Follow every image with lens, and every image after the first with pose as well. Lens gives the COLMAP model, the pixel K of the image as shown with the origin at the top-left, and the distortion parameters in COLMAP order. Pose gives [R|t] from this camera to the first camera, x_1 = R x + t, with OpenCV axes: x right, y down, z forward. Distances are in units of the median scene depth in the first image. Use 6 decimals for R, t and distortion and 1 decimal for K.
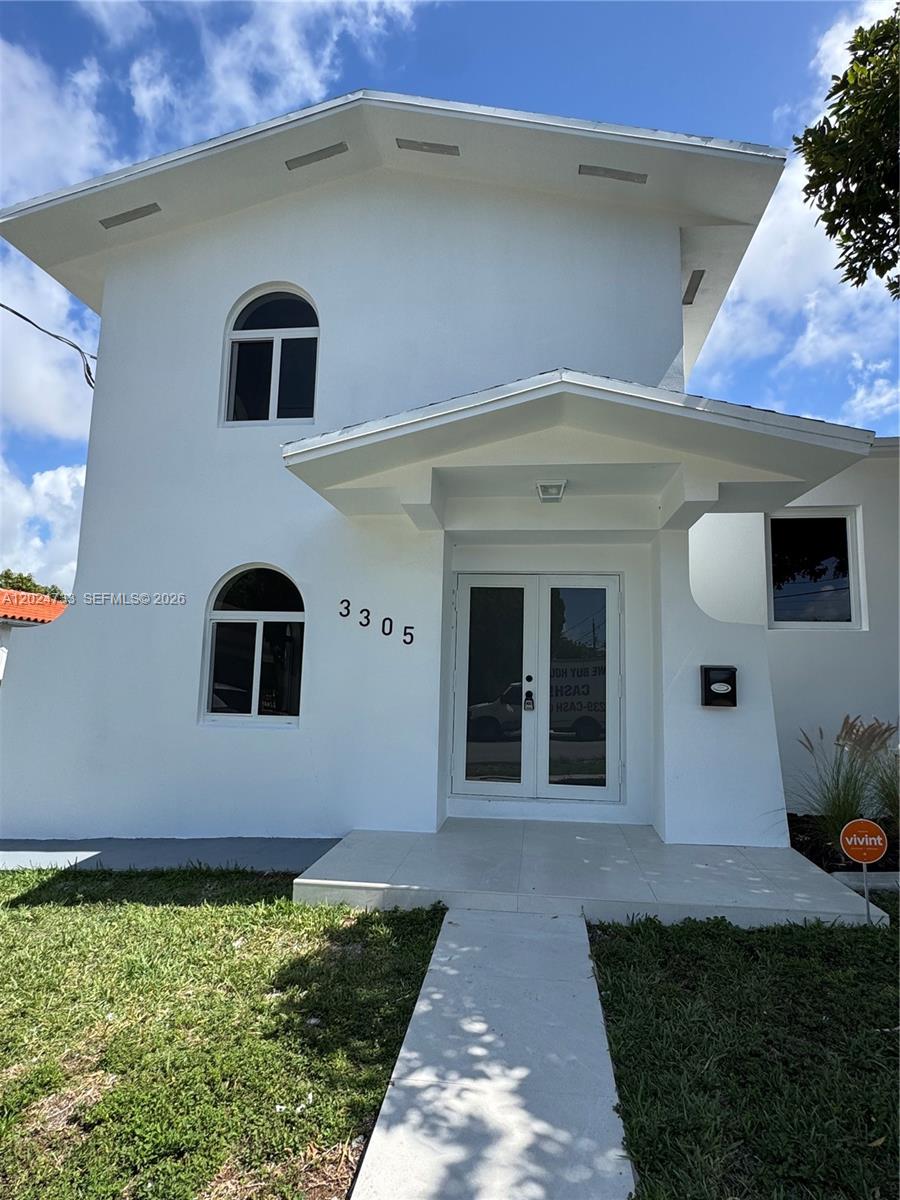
lens RADIAL K [[667.5, 0, 450.0], [0, 667.5, 600.0], [0, 0, 1]] dist [-0.007230, 0.001423]
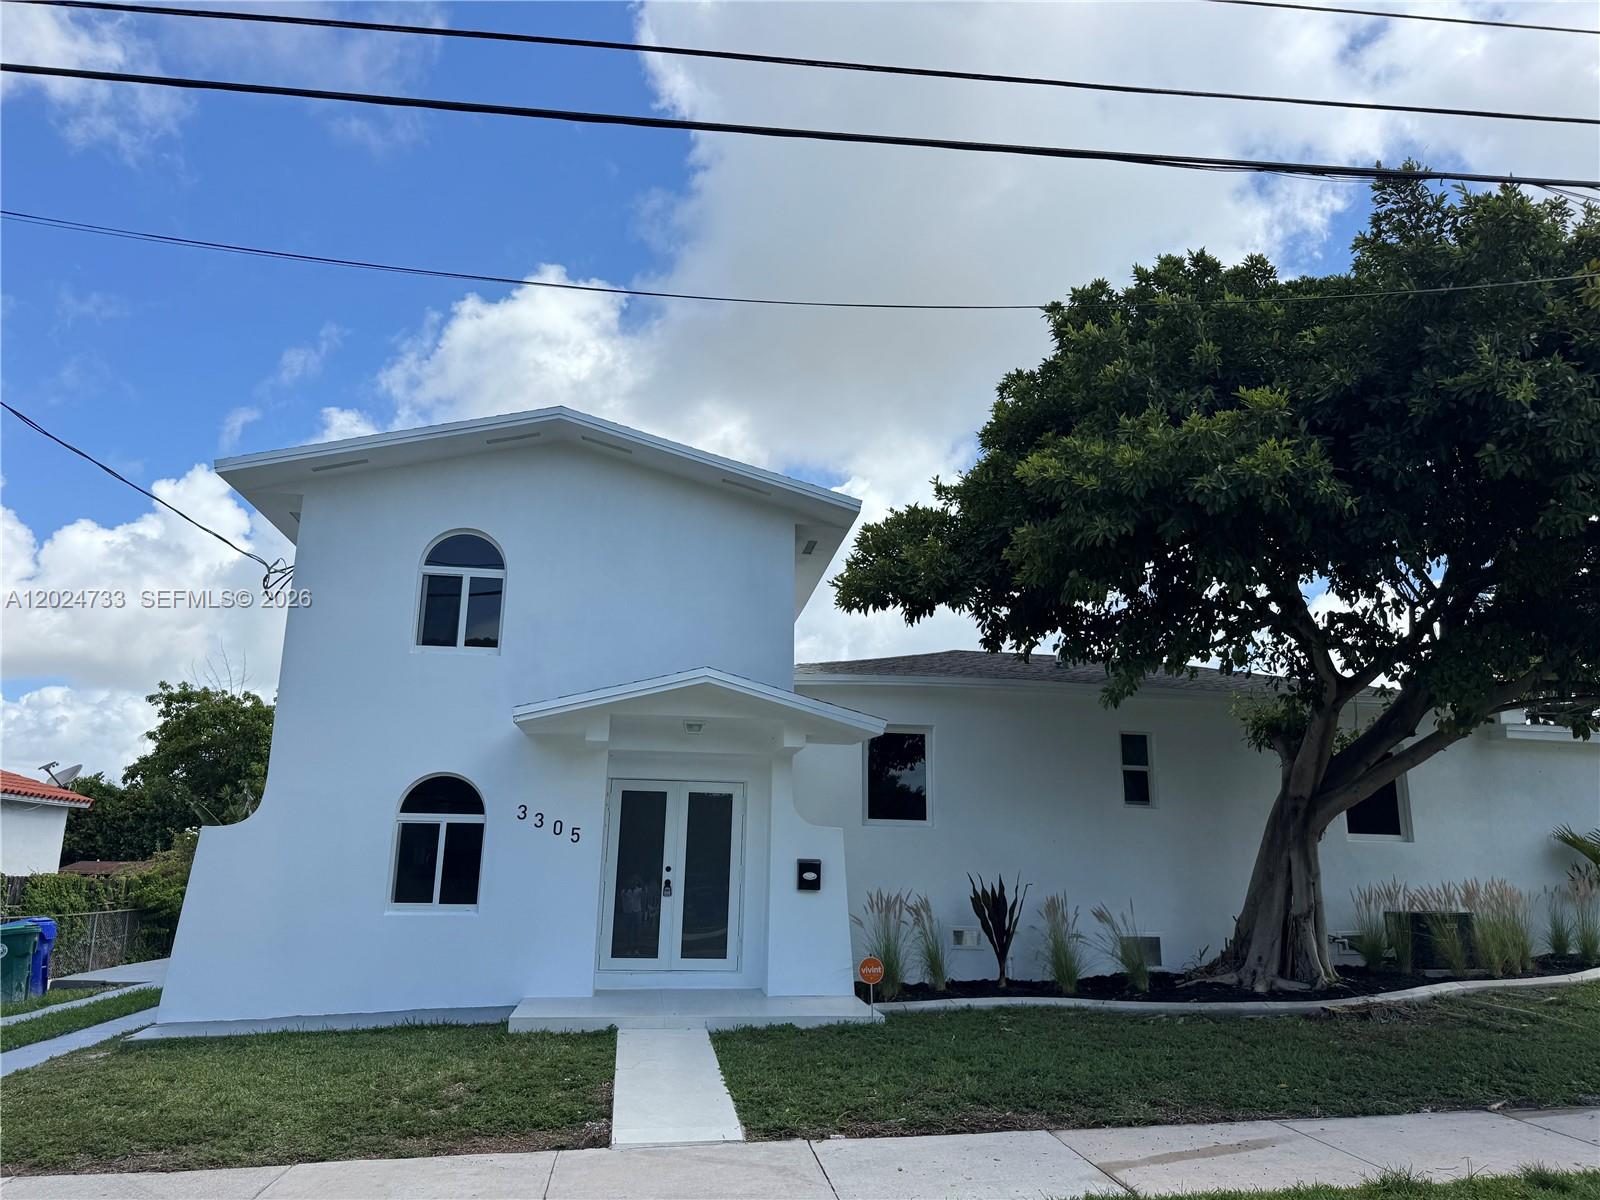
lens RADIAL K [[1131.0, 0, 800.0], [0, 1131.0, 600.0], [0, 0, 1]] dist [0.062683, -0.002605]
pose [[0.963207, 0.055994, 0.262862, -0.229135], [-0.028458, 0.993807, -0.107418, -0.158936], [-0.267249, 0.095986, 0.958835, -1.130952]]
